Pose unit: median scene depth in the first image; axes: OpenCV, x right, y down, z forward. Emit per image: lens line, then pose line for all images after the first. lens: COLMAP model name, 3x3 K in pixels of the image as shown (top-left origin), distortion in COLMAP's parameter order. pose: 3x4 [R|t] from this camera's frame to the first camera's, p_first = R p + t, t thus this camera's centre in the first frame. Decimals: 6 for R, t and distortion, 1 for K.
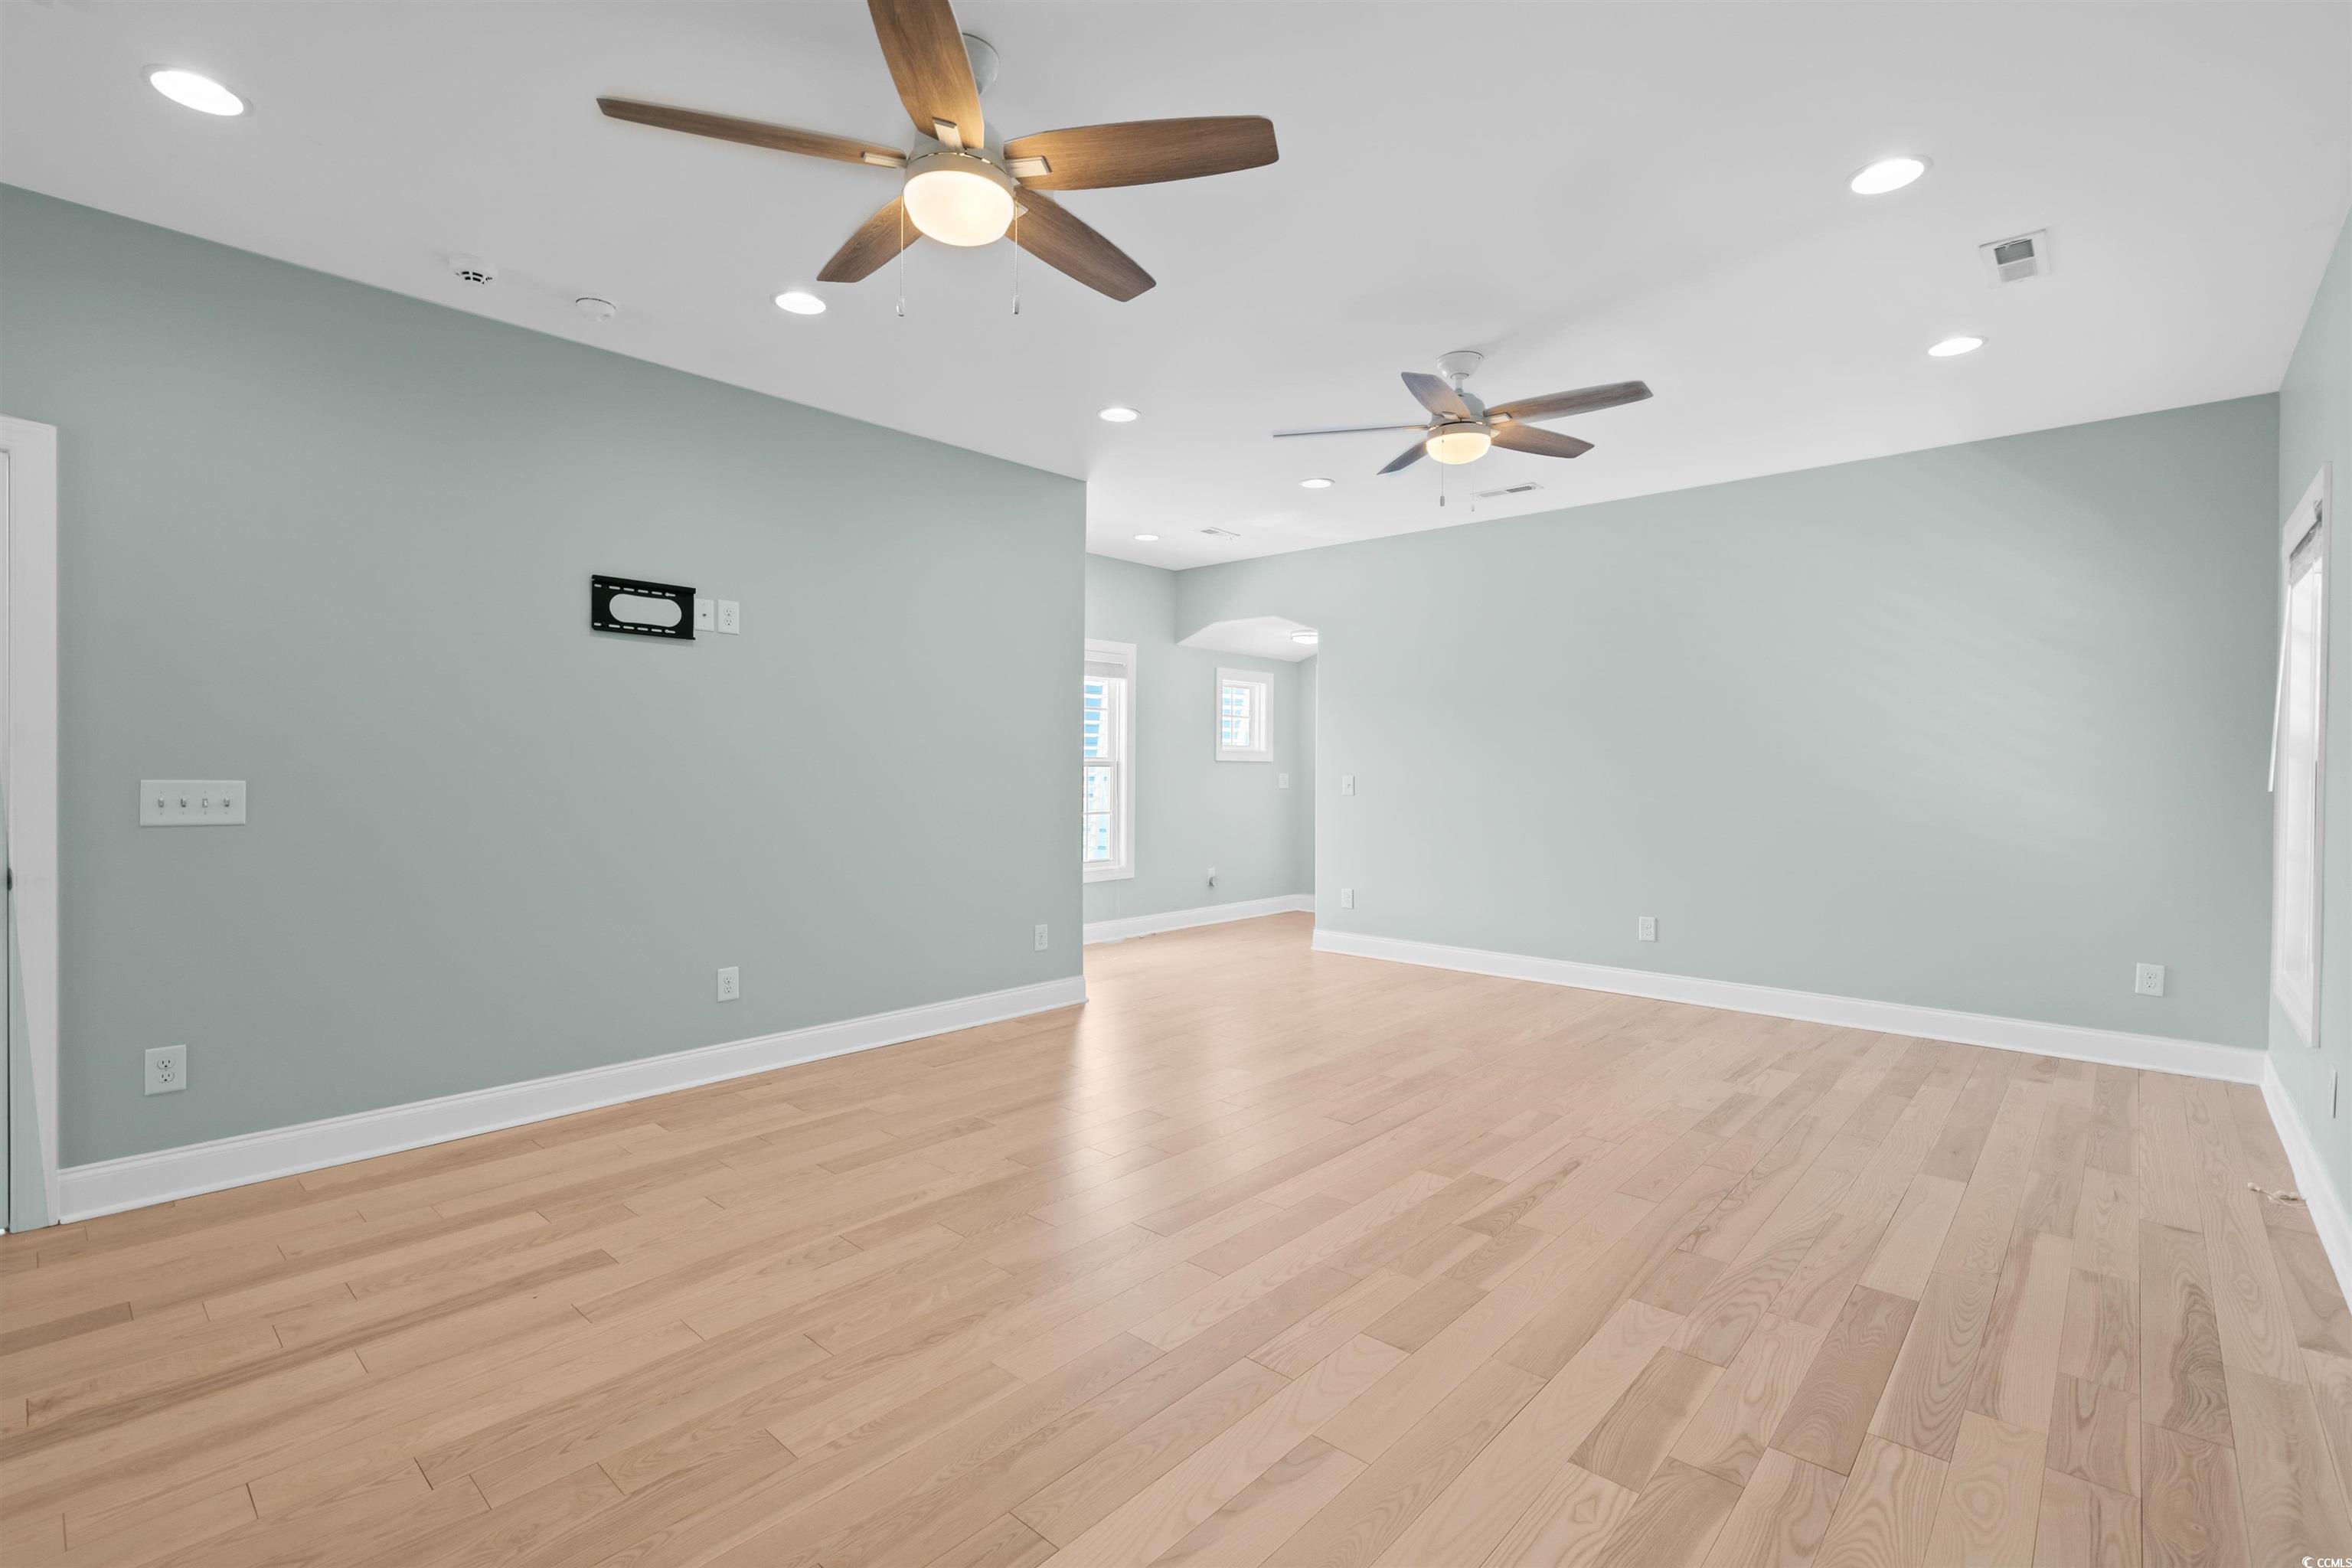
lens RADIAL K [[1072.9, 0, 1176.0], [0, 1072.9, 784.0], [0, 0, 1]] dist [-0.002390, -0.000288]
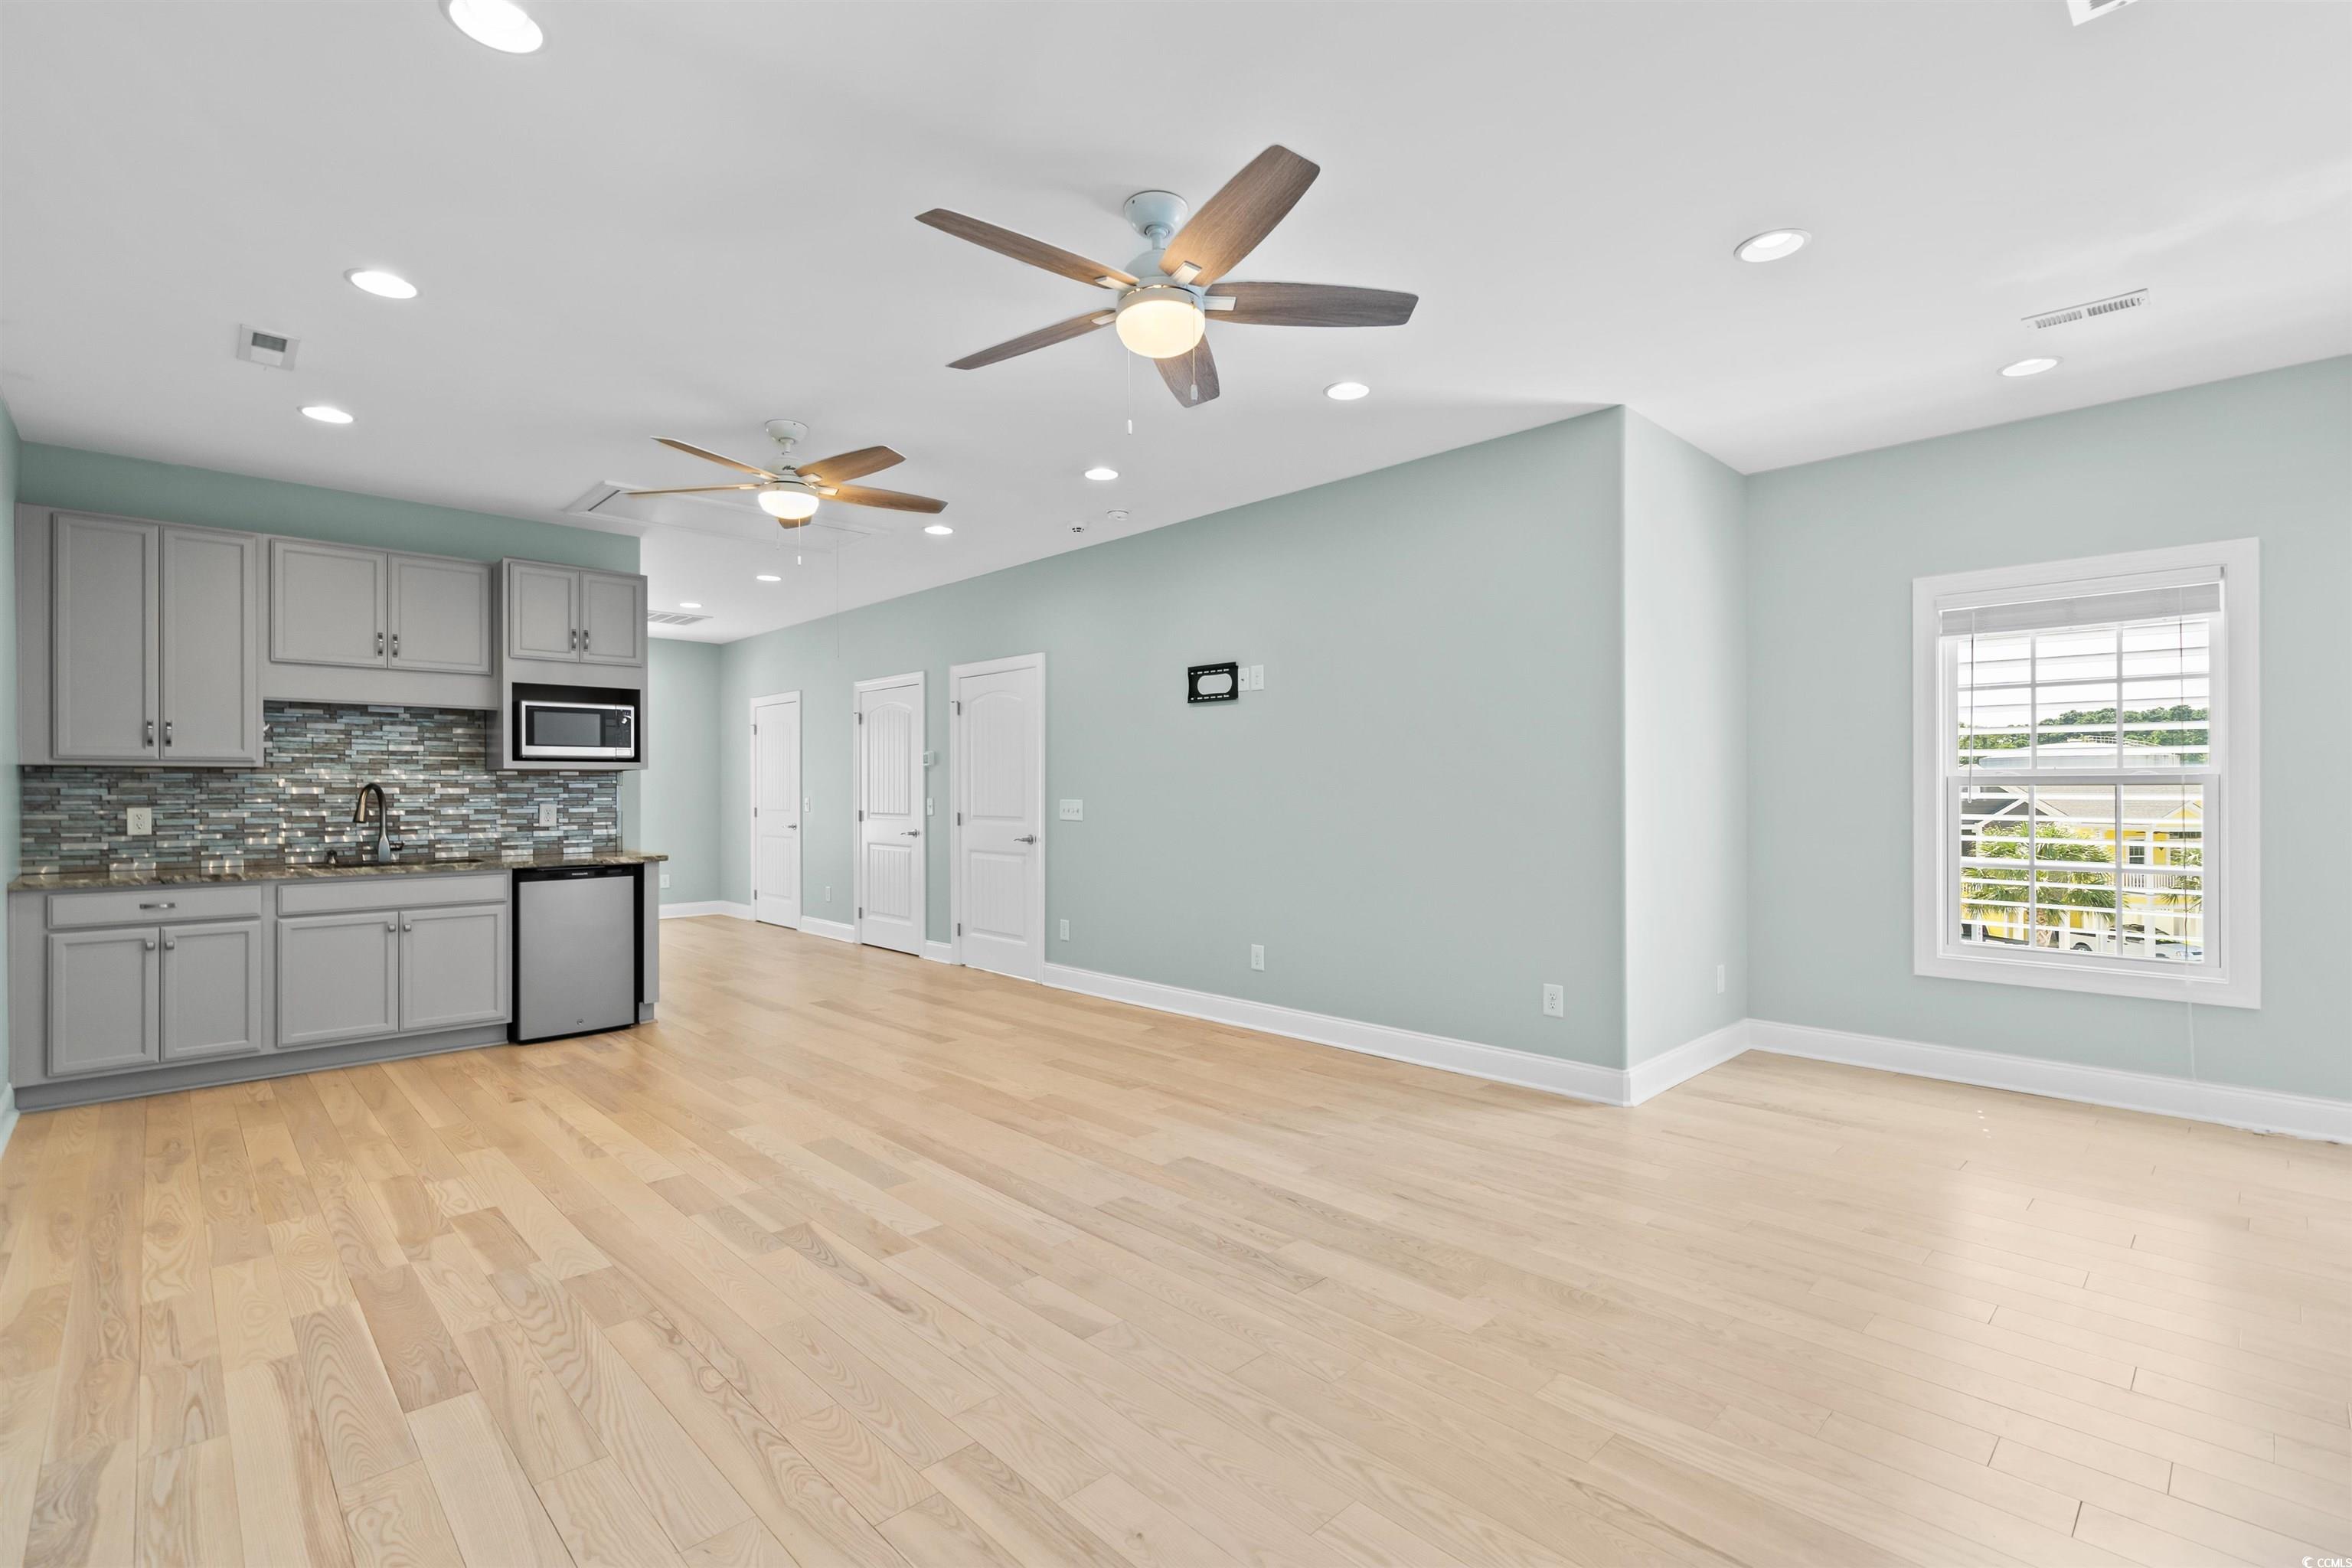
lens RADIAL K [[1072.9, 0, 1176.0], [0, 1072.9, 784.0], [0, 0, 1]] dist [-0.002390, -0.000288]
pose [[-0.079595, -0.013099, -0.996741, 1.442543], [-0.009612, 0.999877, -0.012373, -0.012605], [0.996781, 0.008596, -0.079711, 1.610564]]
